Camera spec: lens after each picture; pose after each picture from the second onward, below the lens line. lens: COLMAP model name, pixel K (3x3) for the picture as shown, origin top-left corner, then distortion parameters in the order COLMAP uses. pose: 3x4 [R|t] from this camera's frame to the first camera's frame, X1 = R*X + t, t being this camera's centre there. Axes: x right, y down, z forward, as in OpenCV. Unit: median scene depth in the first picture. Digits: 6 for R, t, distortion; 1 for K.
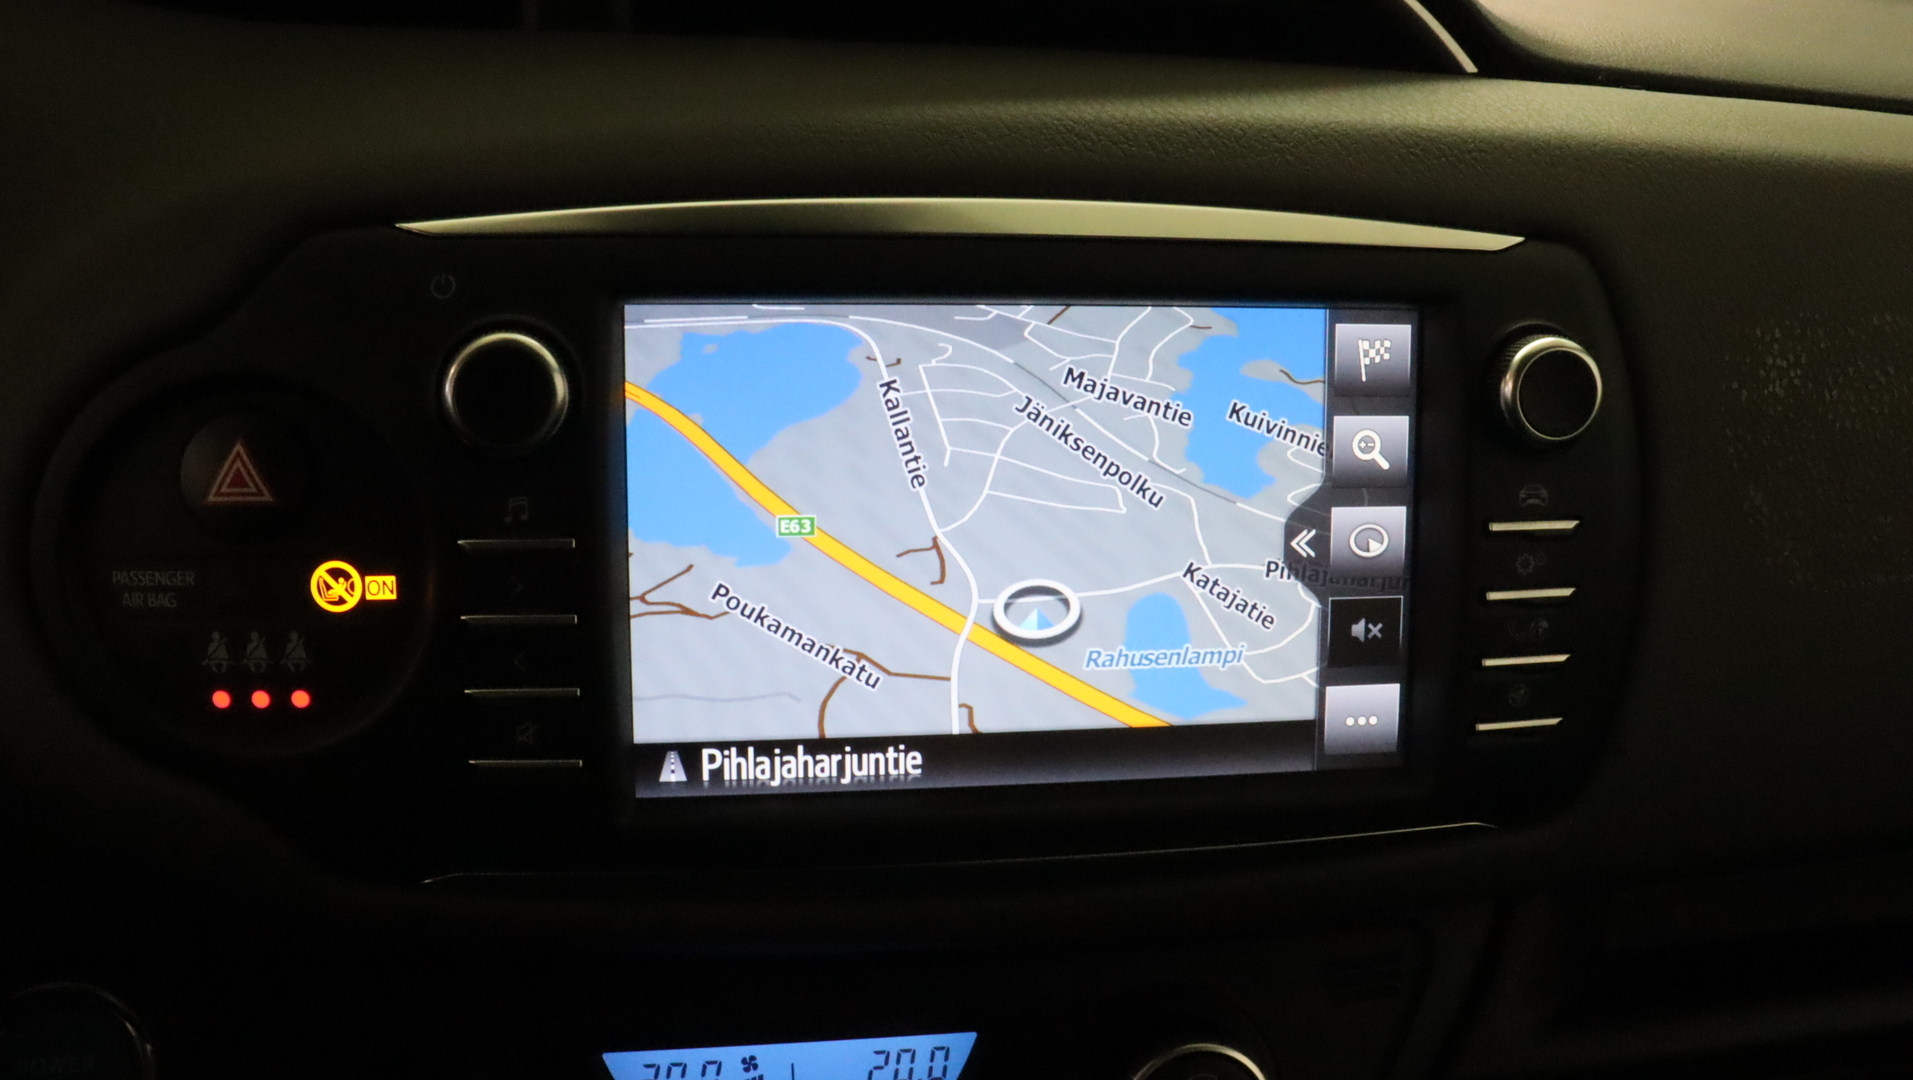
lens RADIAL K [[1666.9, 0, 957.6], [0, 1666.9, 527.8], [0, 0, 1]] dist [-0.173179, 0.135697]
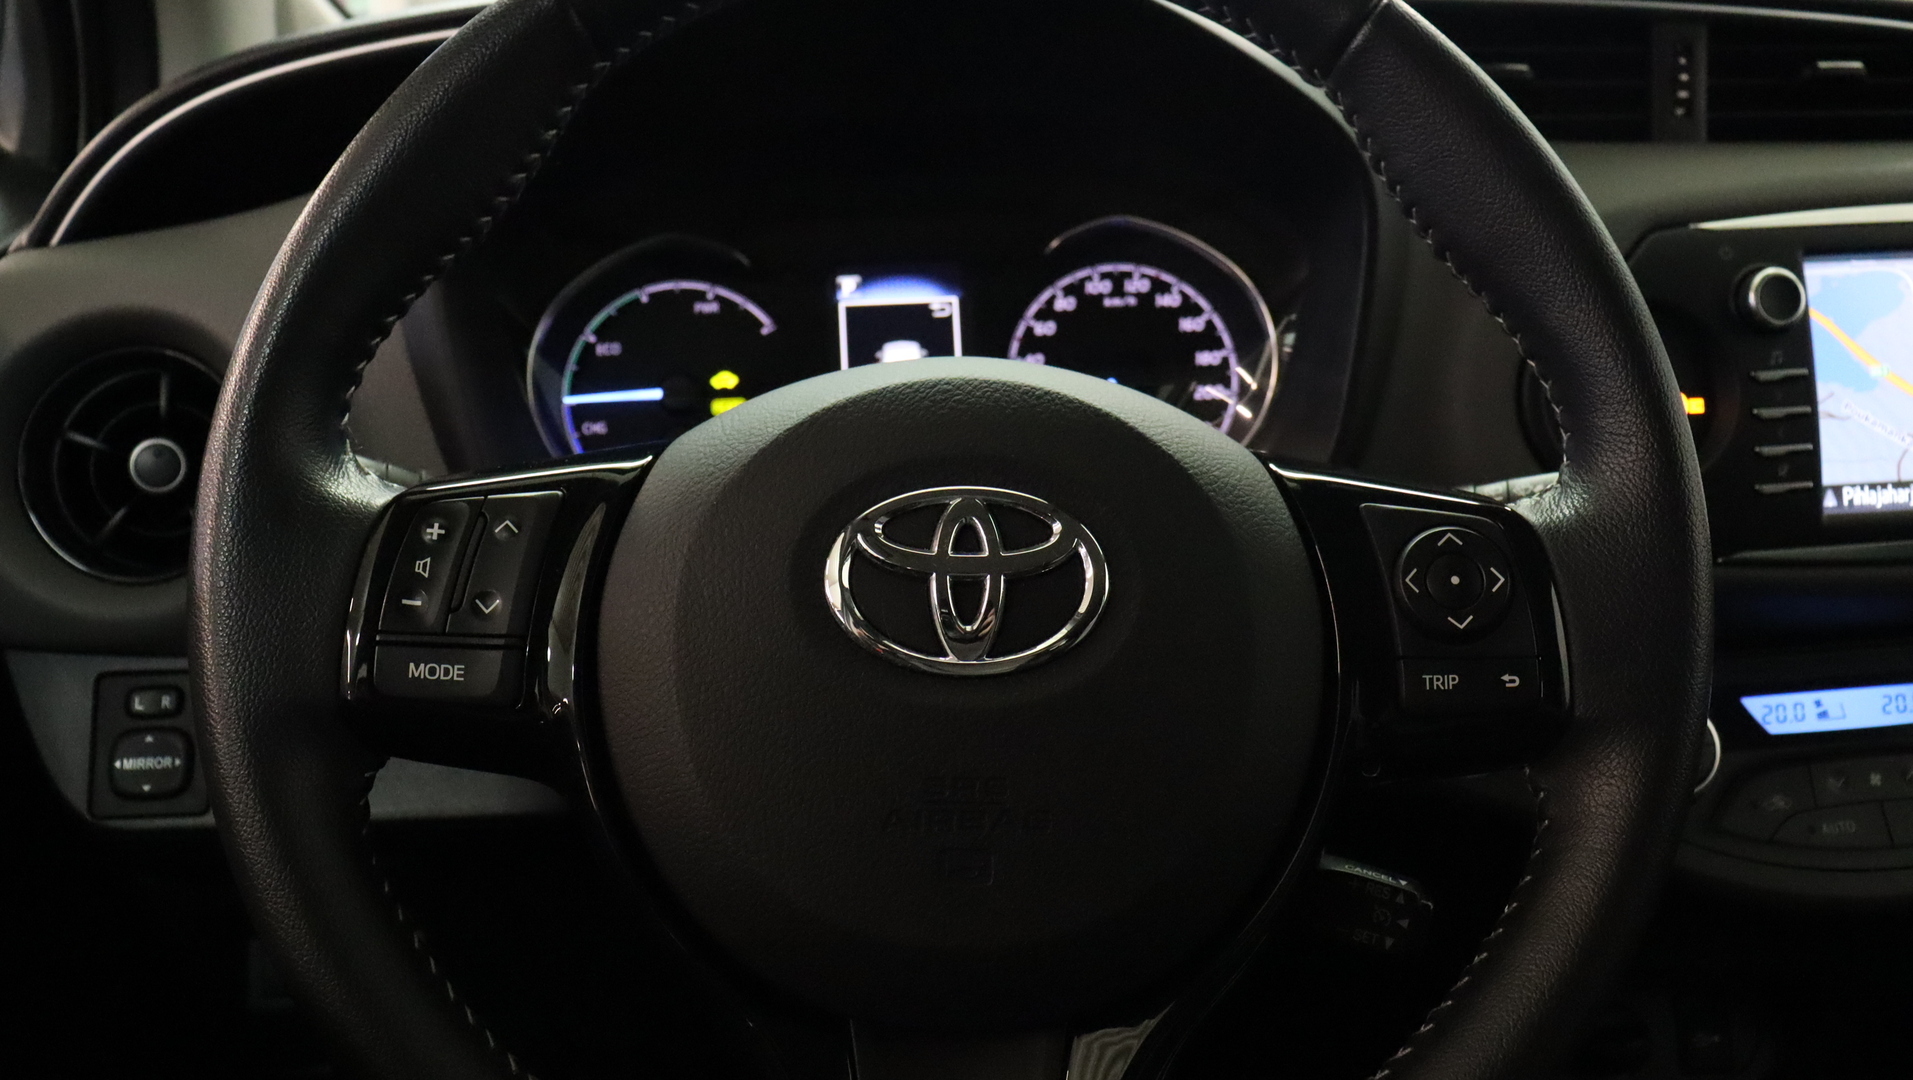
lens RADIAL K [[1666.9, 0, 958.7], [0, 1666.9, 511.5], [0, 0, 1]] dist [-0.173179, 0.135697]
pose [[0.993145, -0.061887, -0.099158, -0.987067], [0.046981, 0.988143, -0.146170, 0.381152], [0.107028, 0.140509, 0.984277, -0.938624]]
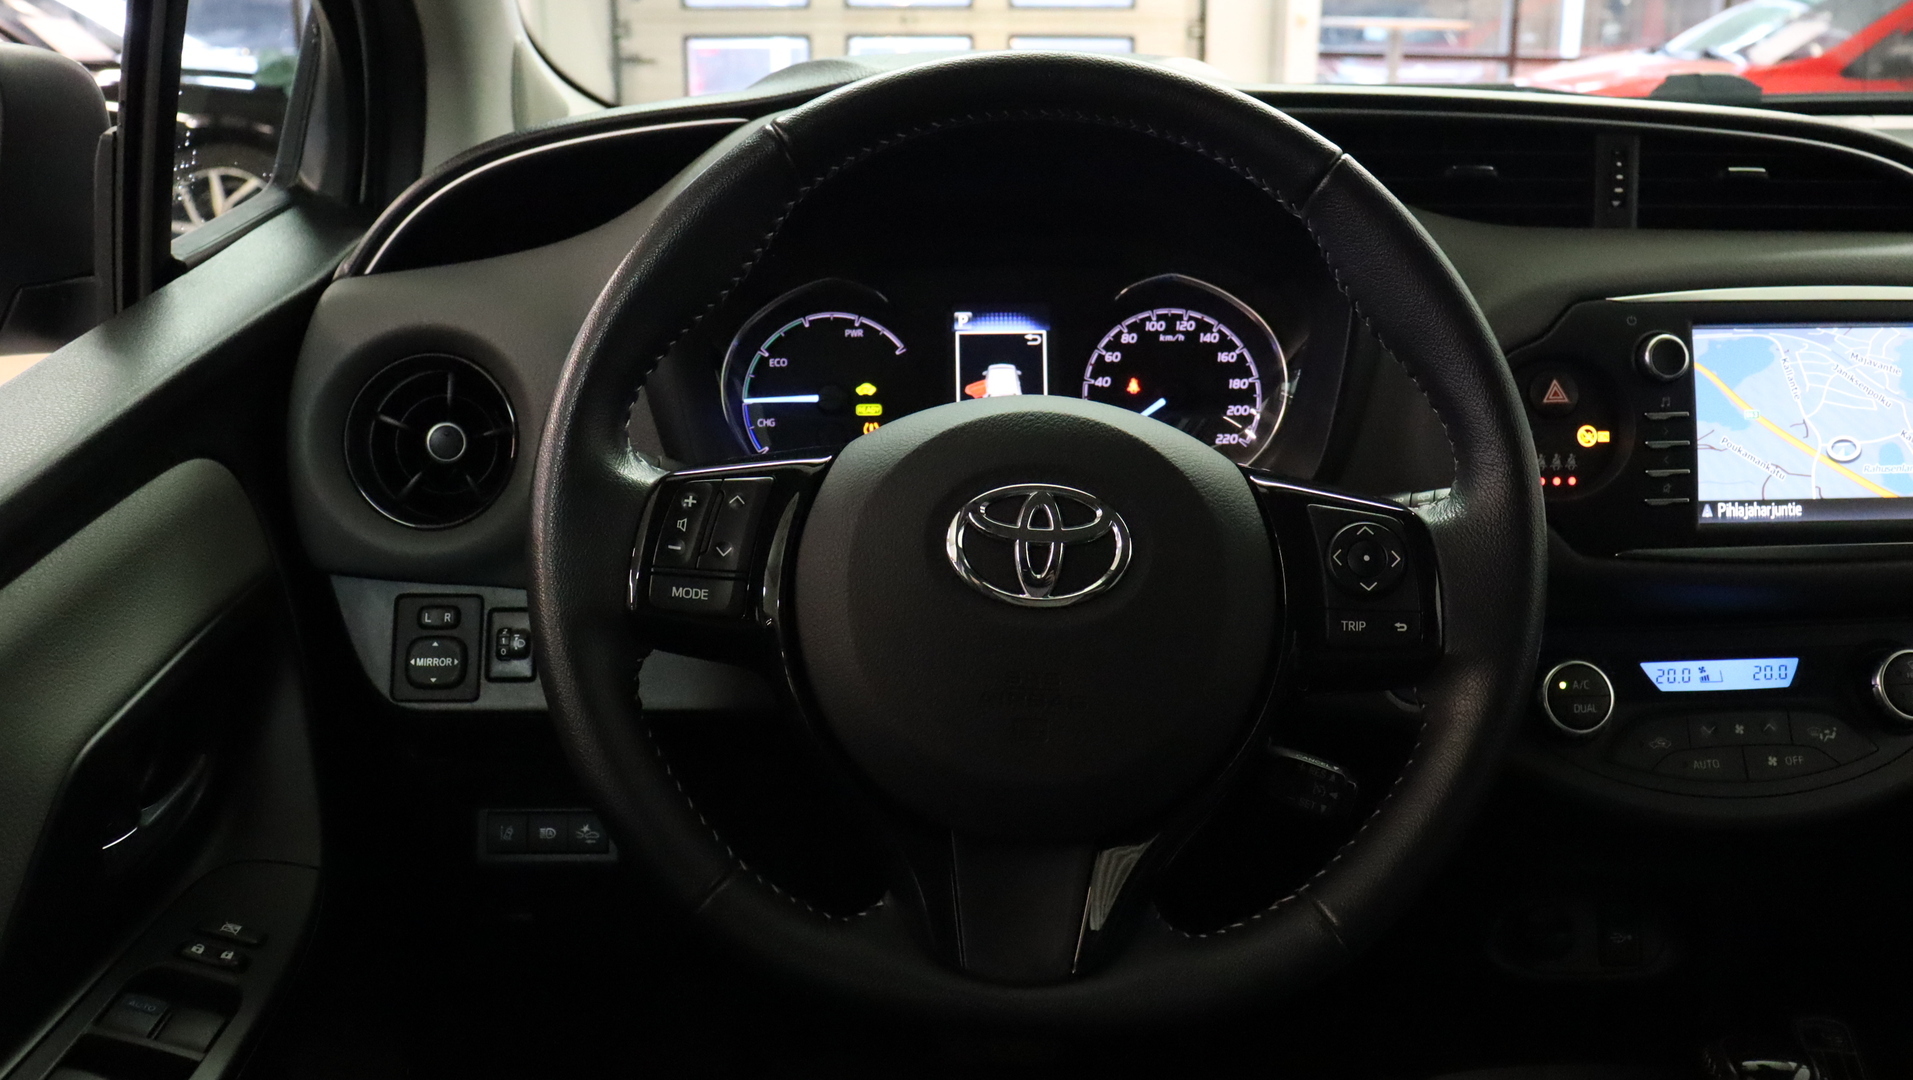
lens RADIAL K [[1666.9, 0, 957.2], [0, 1666.9, 528.1], [0, 0, 1]] dist [-0.173179, 0.135697]
pose [[0.987247, -0.023357, -0.157475, -0.902114], [0.004169, 0.992633, -0.121092, 0.458433], [0.159143, 0.118891, 0.980071, -1.571293]]
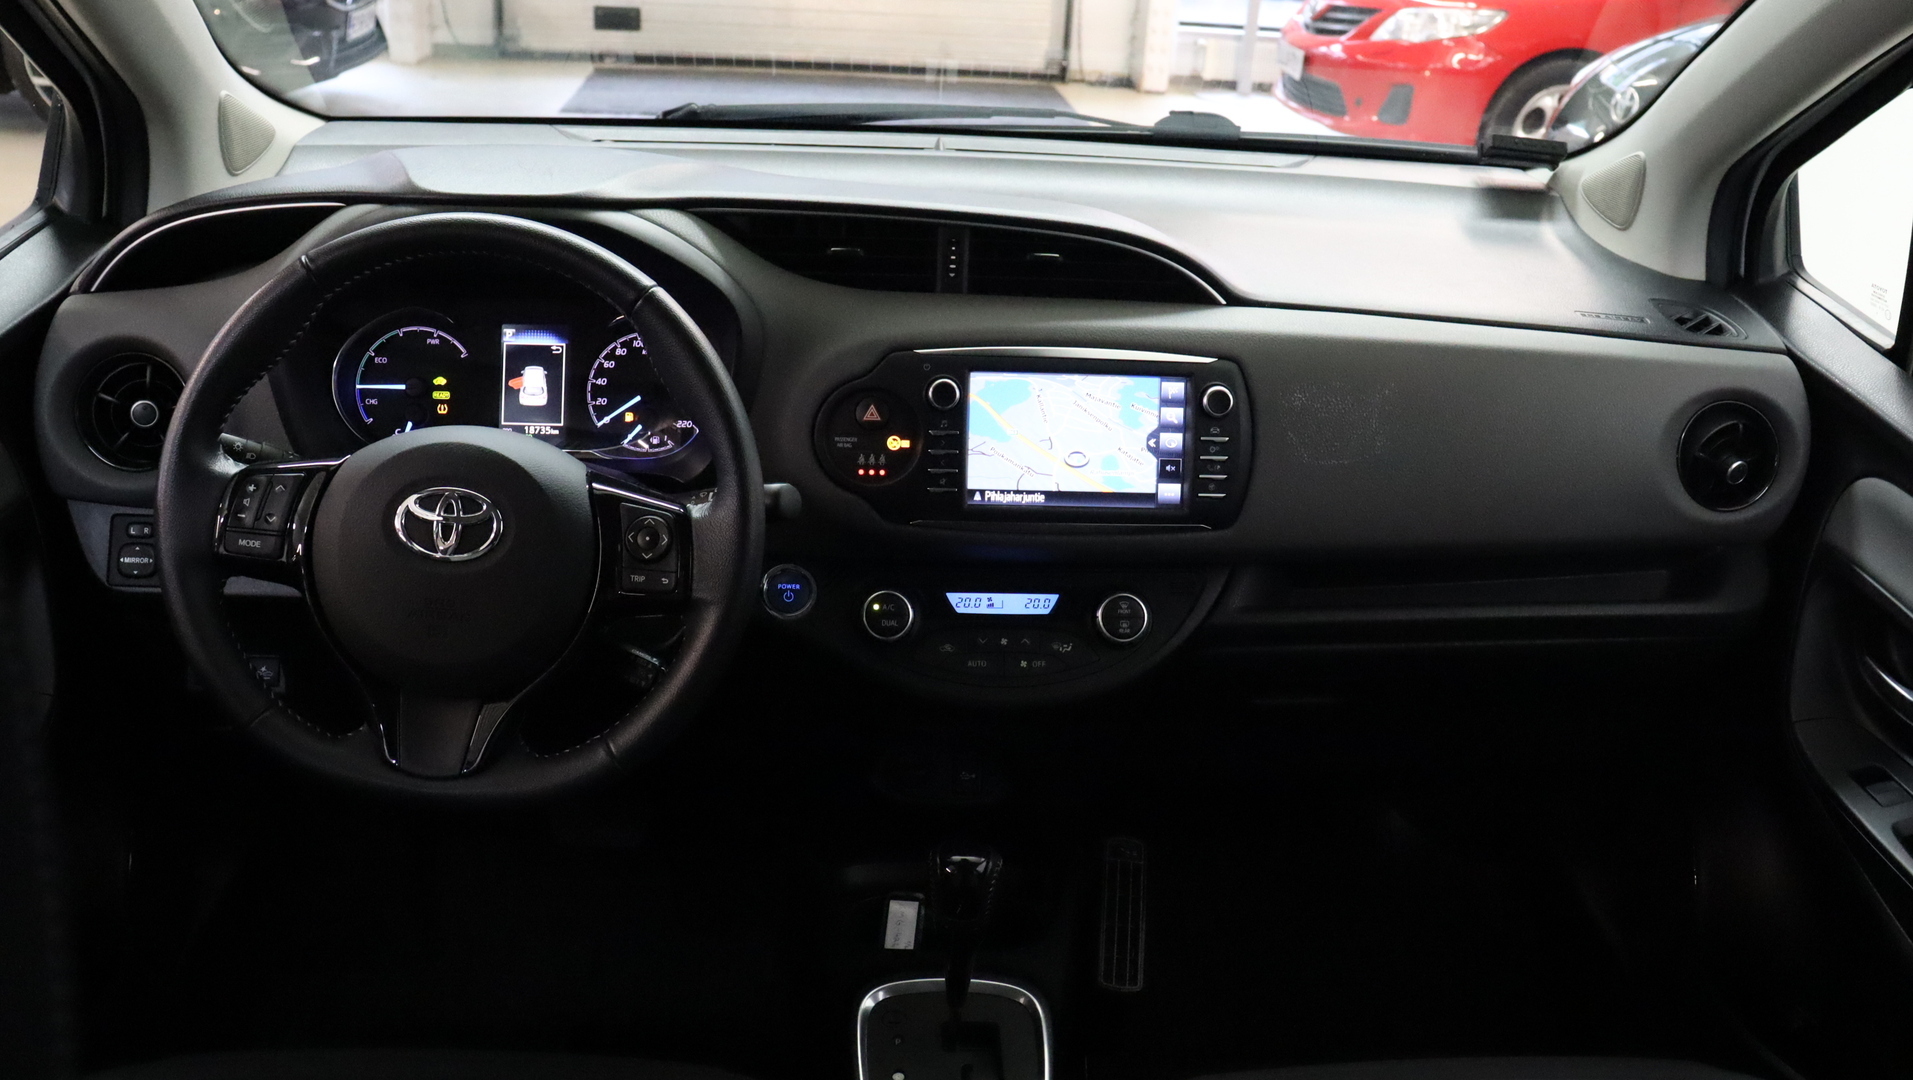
lens RADIAL K [[1666.9, 0, 953.5], [0, 1666.9, 538.9], [0, 0, 1]] dist [-0.173179, 0.135697]
pose [[0.994778, 0.032479, -0.096754, 0.140192], [-0.033950, 0.999331, -0.013594, 0.291558], [0.096248, 0.016808, 0.995215, -2.726773]]
